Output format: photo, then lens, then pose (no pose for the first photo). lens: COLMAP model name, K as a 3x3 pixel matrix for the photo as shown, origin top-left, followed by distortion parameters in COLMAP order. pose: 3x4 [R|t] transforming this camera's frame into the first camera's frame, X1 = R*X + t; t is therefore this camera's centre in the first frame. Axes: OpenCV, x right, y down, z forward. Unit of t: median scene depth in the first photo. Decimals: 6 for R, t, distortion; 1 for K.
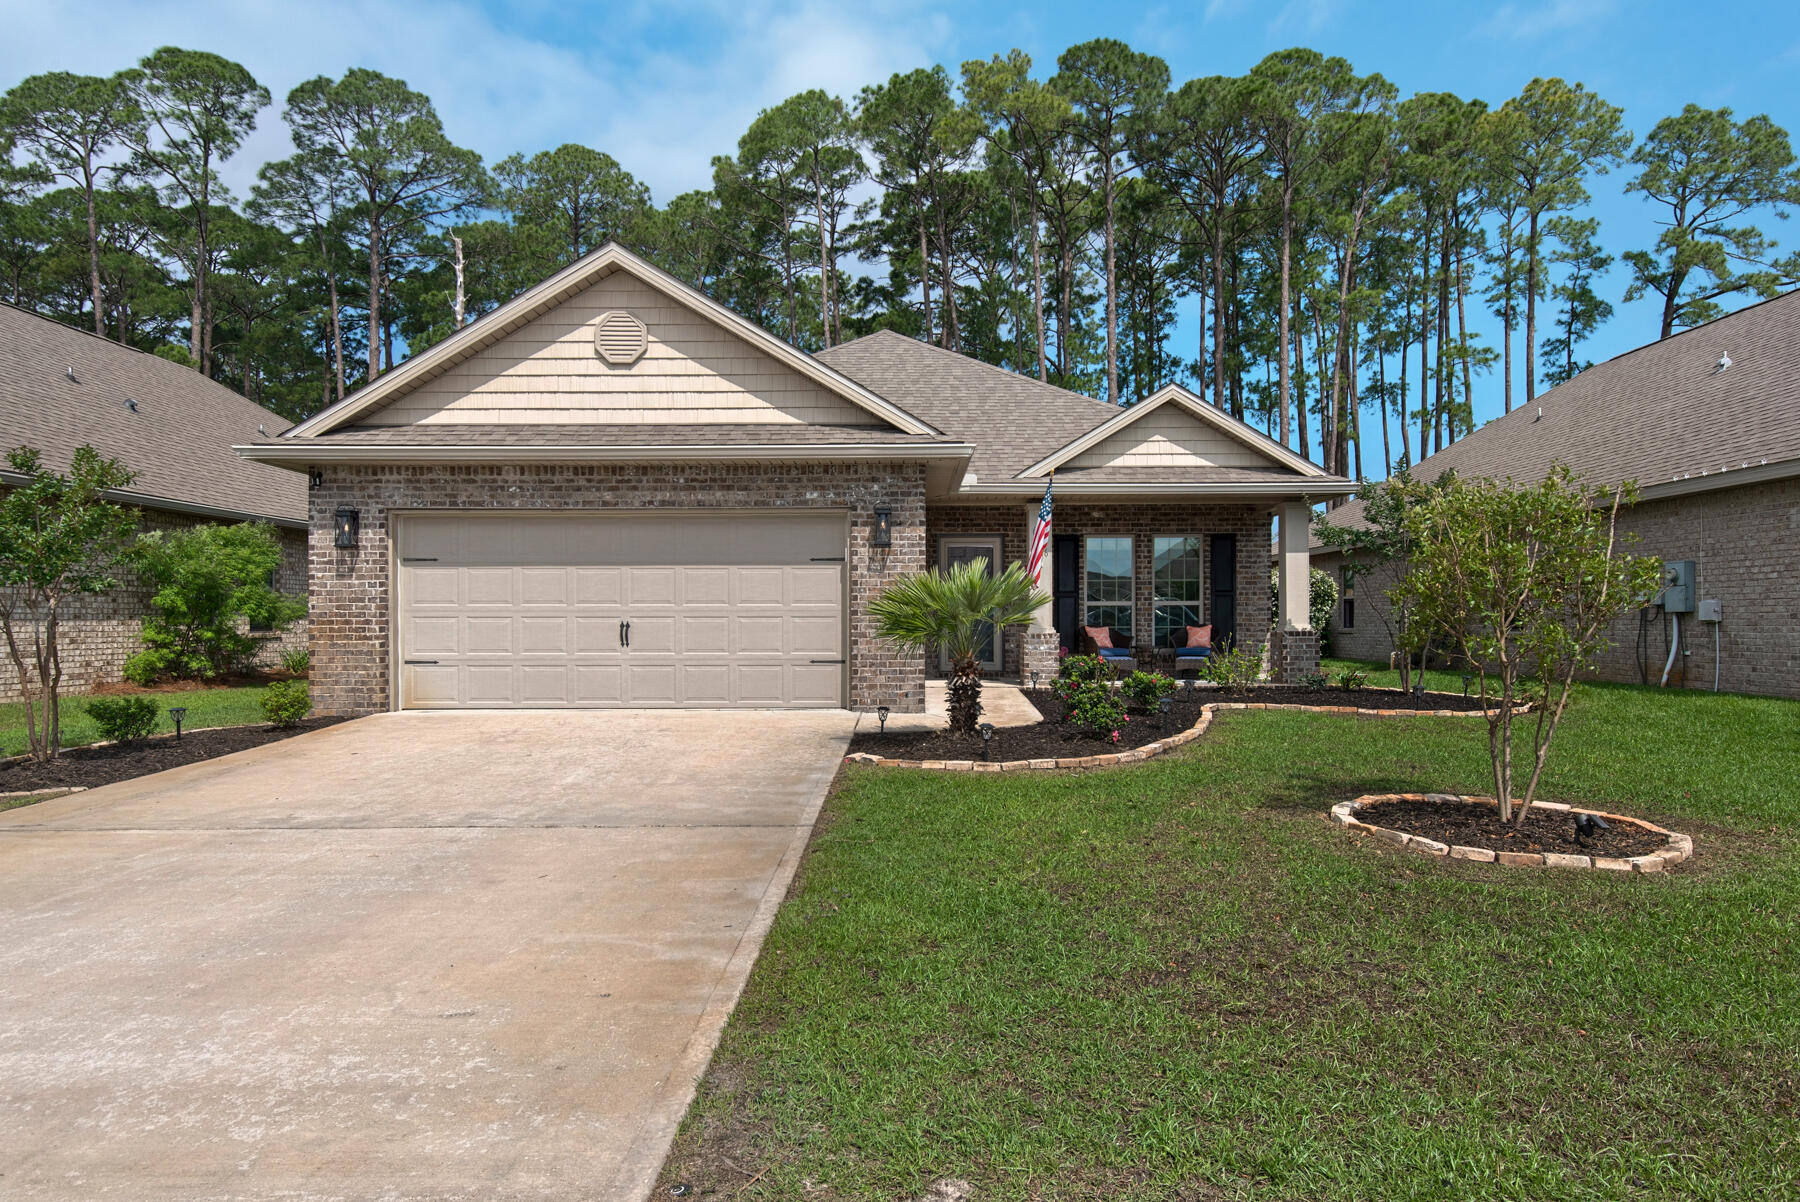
lens RADIAL K [[1147.7, 0, 902.4], [0, 1147.7, 613.5], [0, 0, 1]] dist [0.047349, -0.060157]
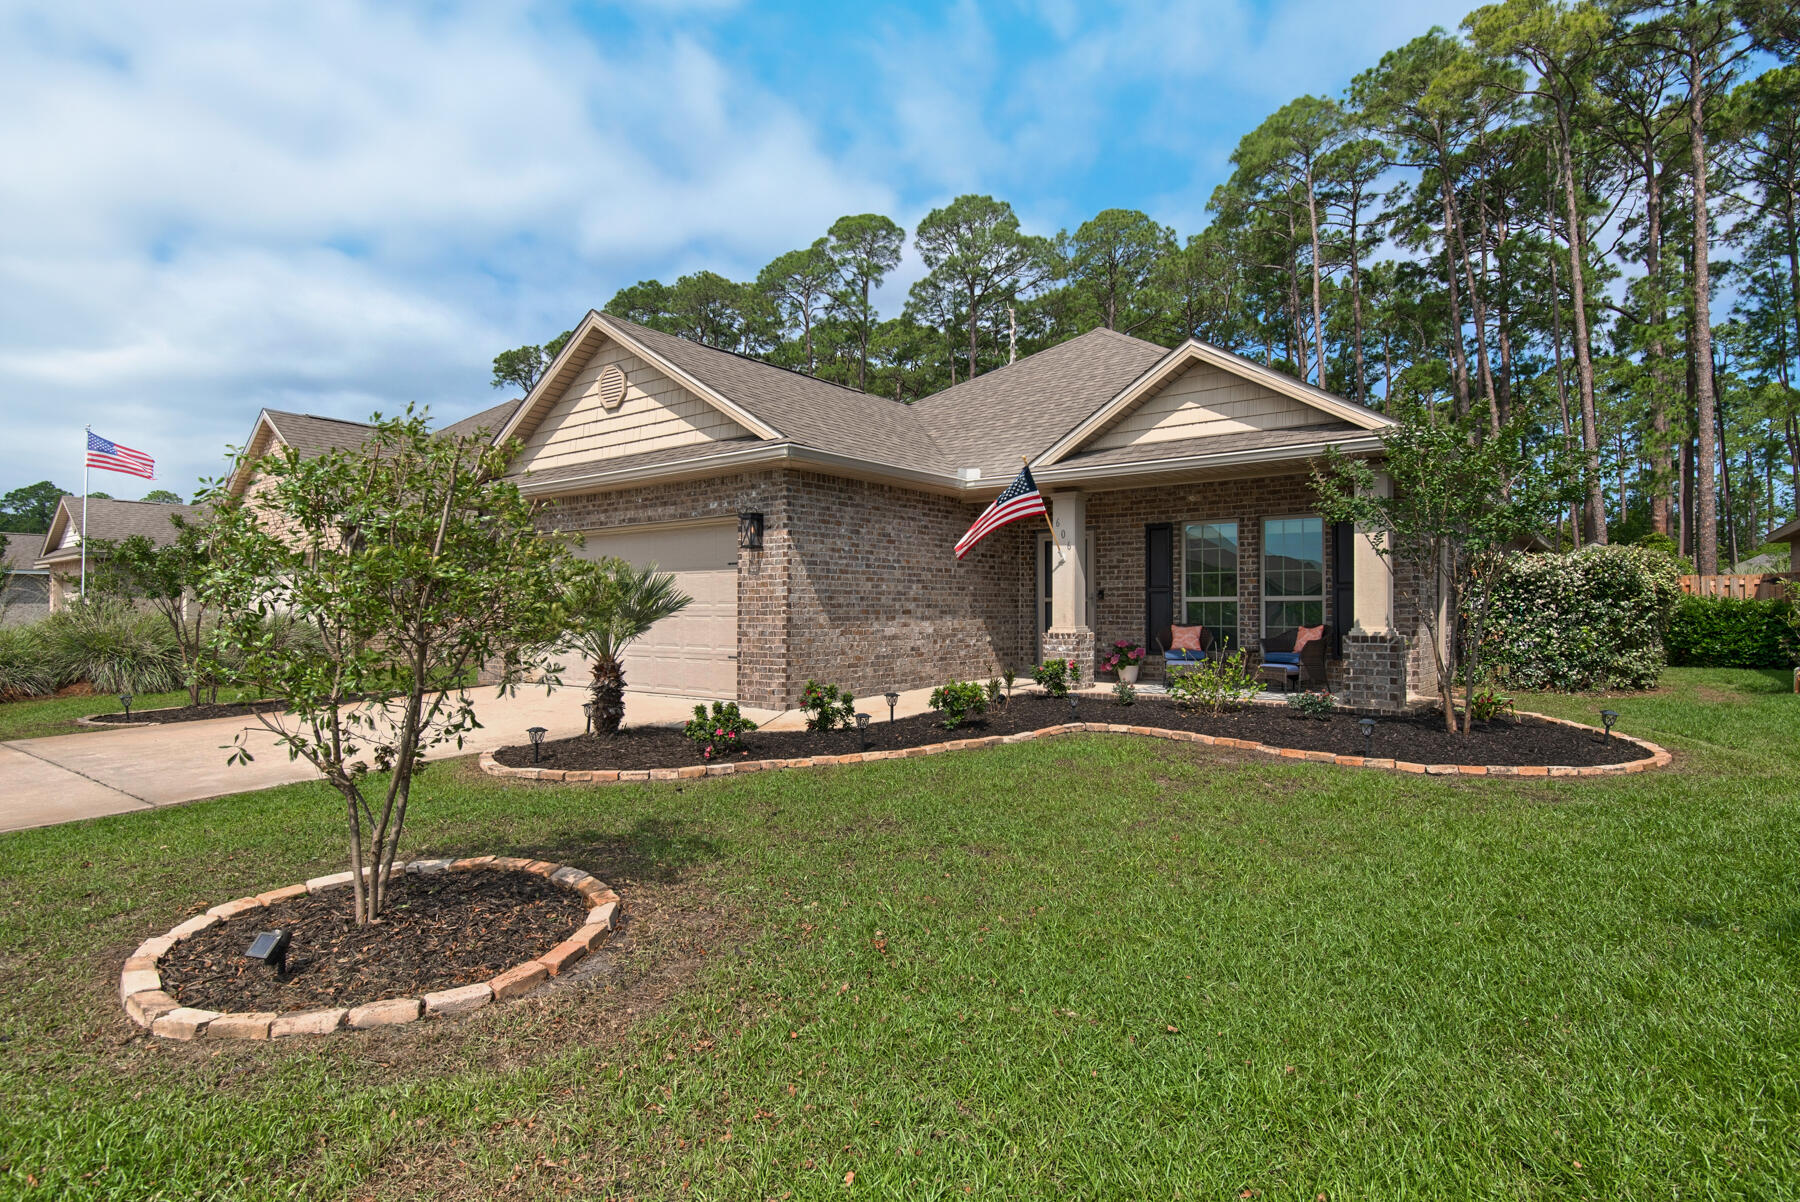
lens RADIAL K [[944.1, 0, 900.0], [0, 944.1, 601.0], [0, 0, 1]] dist [0.046842, -0.027271]
pose [[0.781652, -0.004528, -0.623699, 0.444053], [0.003374, 0.999990, -0.003032, -0.006033], [0.623706, 0.000266, 0.781659, 0.289468]]
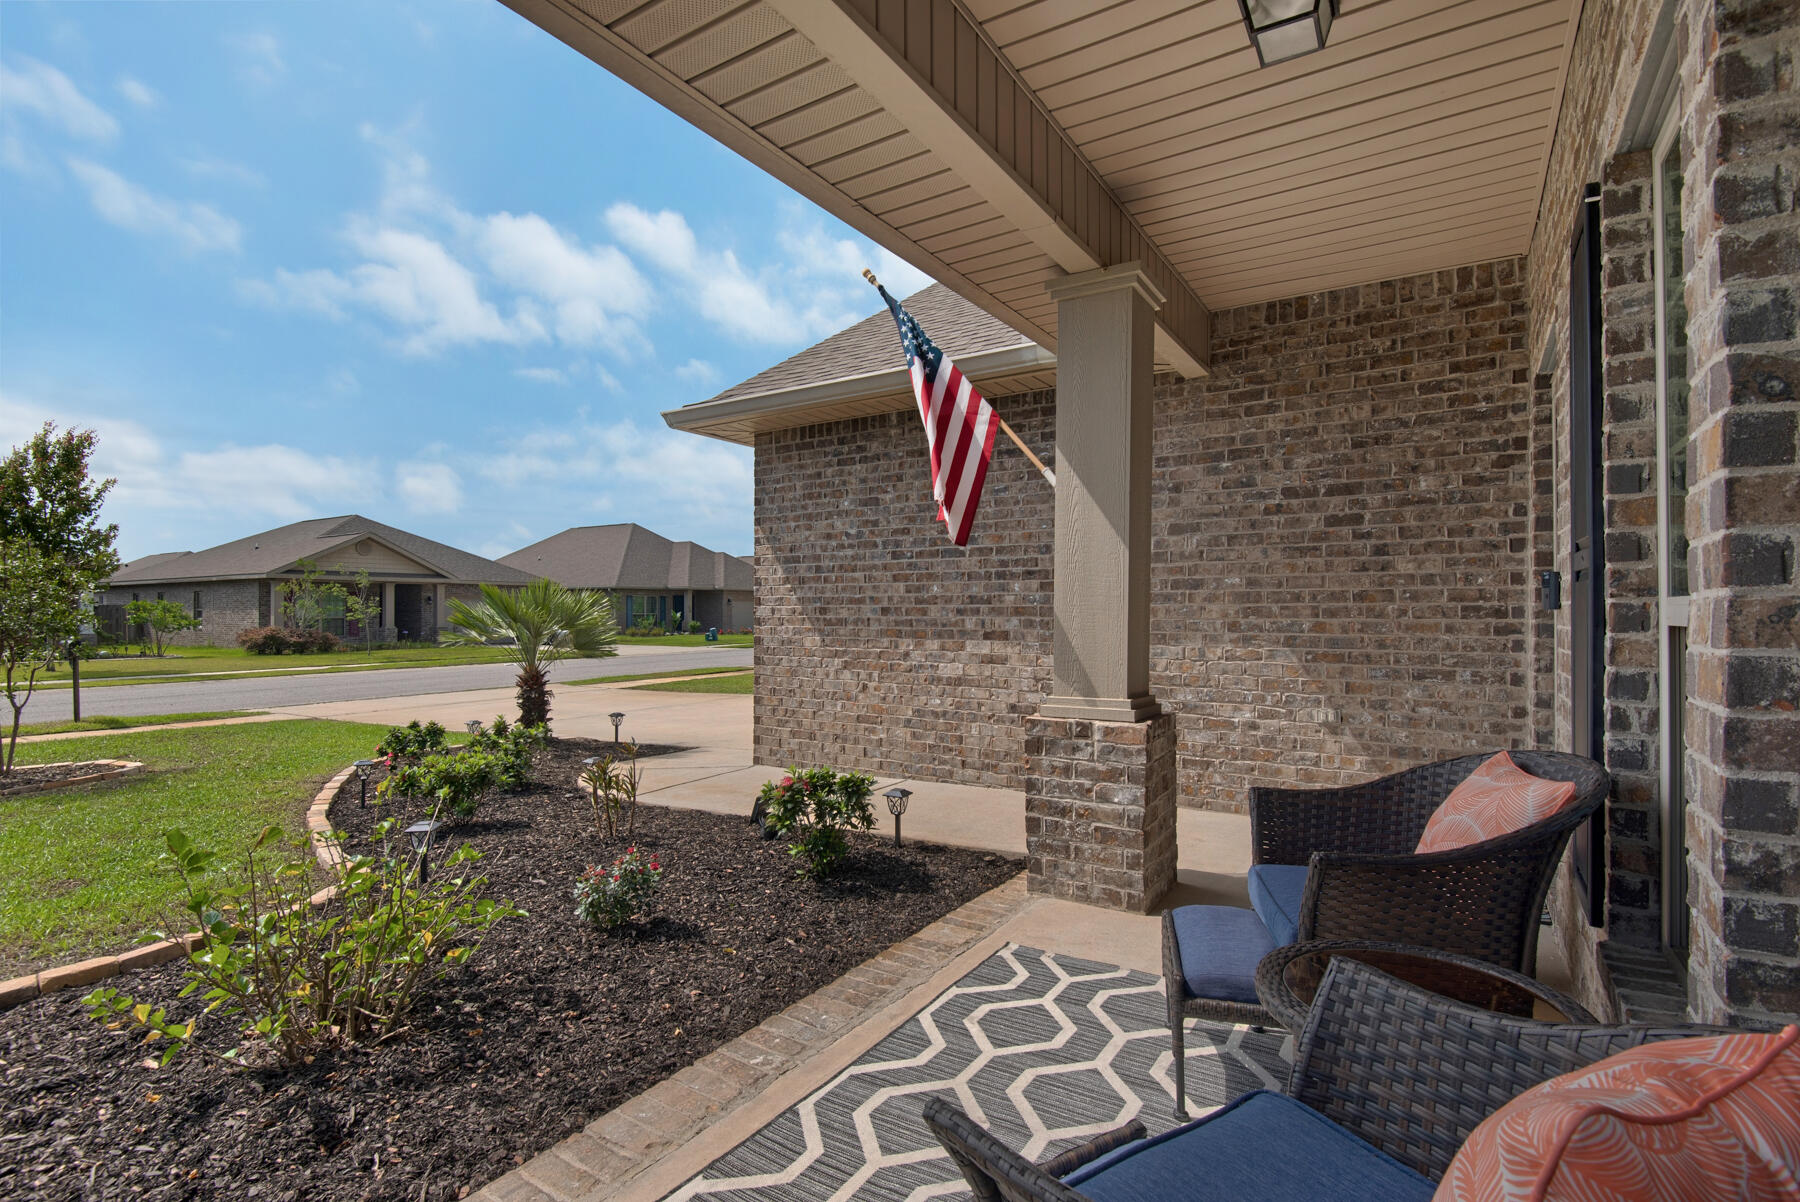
lens RADIAL K [[849.5, 0, 891.5], [0, 849.5, 602.2], [0, 0, 1]] dist [0.003327, 0.001518]
pose [[-0.563093, -0.007915, -0.826355, 0.305474], [0.005475, 0.999896, -0.013308, -0.008558], [0.826375, -0.012018, -0.562992, 0.987121]]
